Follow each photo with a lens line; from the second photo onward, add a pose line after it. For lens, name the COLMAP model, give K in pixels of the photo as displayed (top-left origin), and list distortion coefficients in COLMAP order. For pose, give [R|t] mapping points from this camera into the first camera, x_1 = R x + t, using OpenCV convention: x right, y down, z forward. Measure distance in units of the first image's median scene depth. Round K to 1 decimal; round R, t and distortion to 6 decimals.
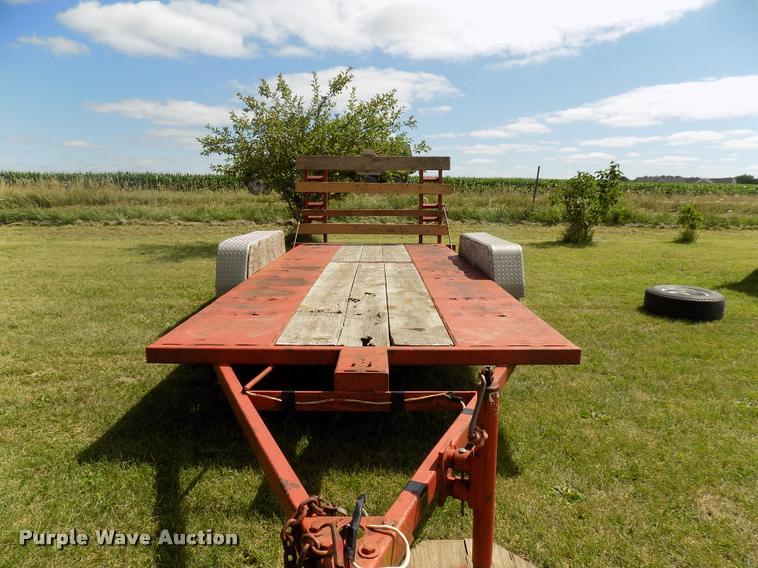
lens RADIAL K [[511.9, 0, 381.2], [0, 511.9, 282.2], [0, 0, 1]] dist [-0.072304, 0.069290]
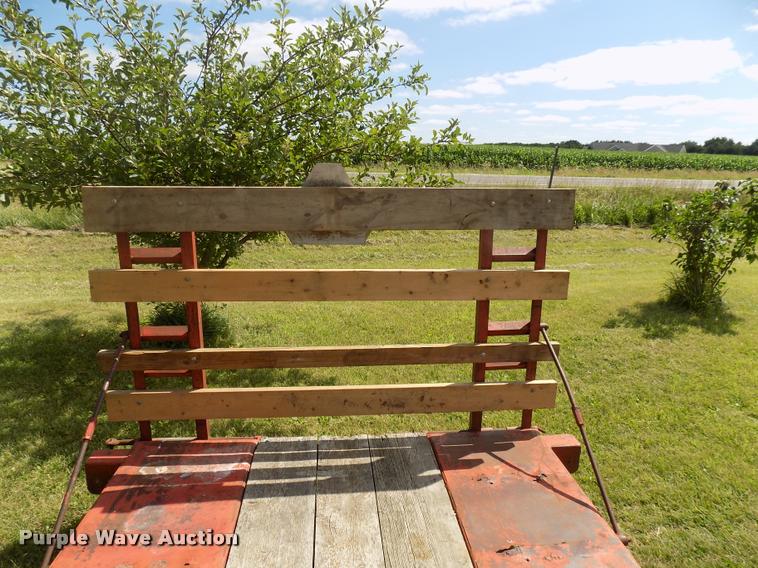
lens RADIAL K [[511.9, 0, 384.1], [0, 511.9, 284.4], [0, 0, 1]] dist [-0.072304, 0.069290]
pose [[0.995386, -0.013154, 0.095040, -0.016371], [0.005676, 0.996896, 0.078528, -0.172664], [-0.095778, -0.077626, 0.992371, 0.555889]]
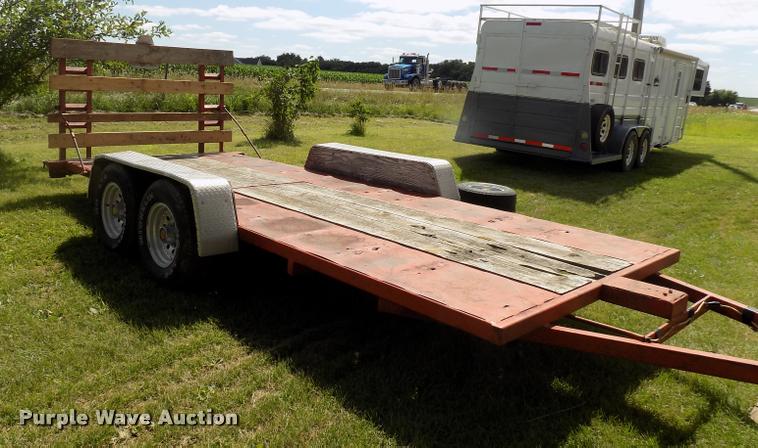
lens RADIAL K [[609.1, 0, 305.1], [0, 609.1, 166.4], [0, 0, 1]] dist [-0.053518, -0.003214]
pose [[0.768956, -0.063919, 0.636098, -0.355792], [0.070616, 0.997393, 0.014859, -0.047604], [-0.635389, 0.033493, 0.771465, 0.112506]]
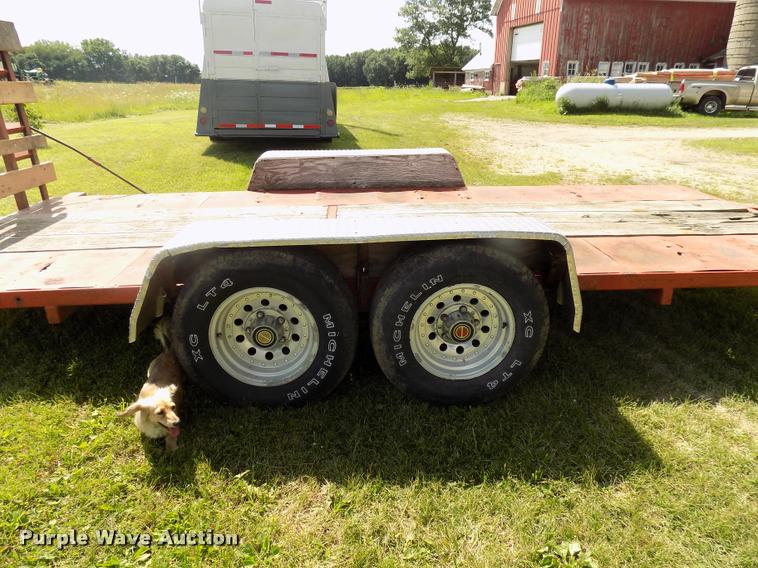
lens RADIAL K [[510.8, 0, 382.2], [0, 510.8, 284.4], [0, 0, 1]] dist [-0.056930, 0.052682]
pose [[-0.053577, -0.384519, 0.921561, -0.359392], [0.175836, 0.904833, 0.387761, -0.115154], [-0.982960, 0.182819, 0.019134, 0.555463]]
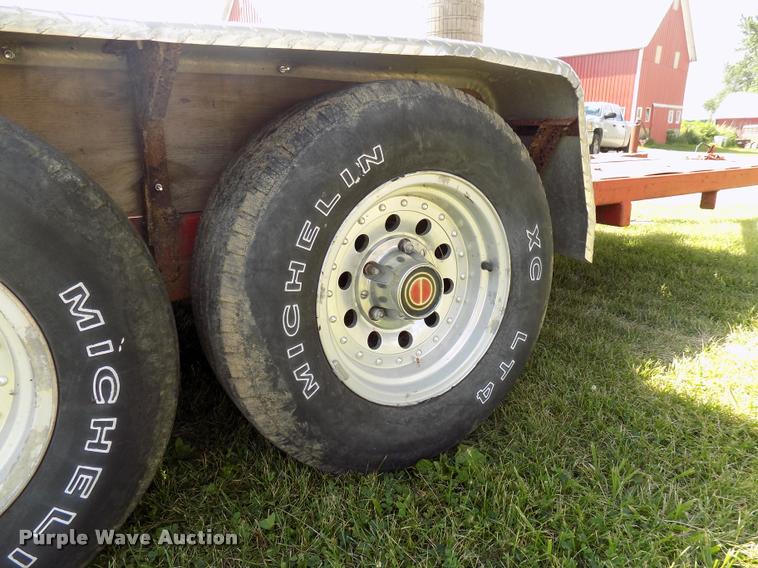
lens RADIAL K [[510.8, 0, 382.6], [0, 510.8, 282.0], [0, 0, 1]] dist [-0.056930, 0.052682]
pose [[-0.531105, -0.241764, 0.812082, -0.234729], [0.154083, 0.914890, 0.373142, -0.040289], [-0.833178, 0.323305, -0.448651, 0.581408]]
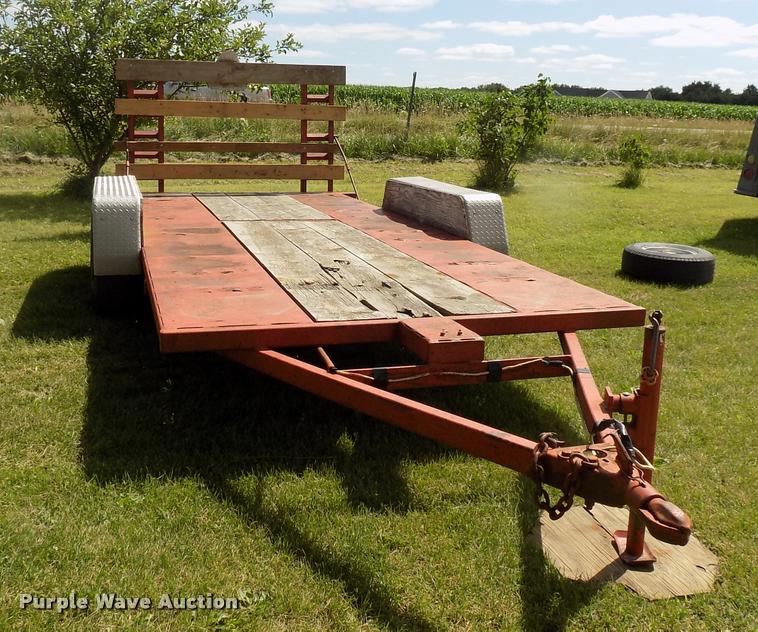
lens RADIAL K [[847.0, 0, 348.2], [0, 847.0, 268.6], [0, 0, 1]] dist [-0.049422, 0.000000]
pose [[0.964030, -0.033553, 0.263665, -0.140306], [0.028917, 0.999352, 0.021446, 0.002850], [-0.264214, -0.013050, 0.964376, -0.087073]]
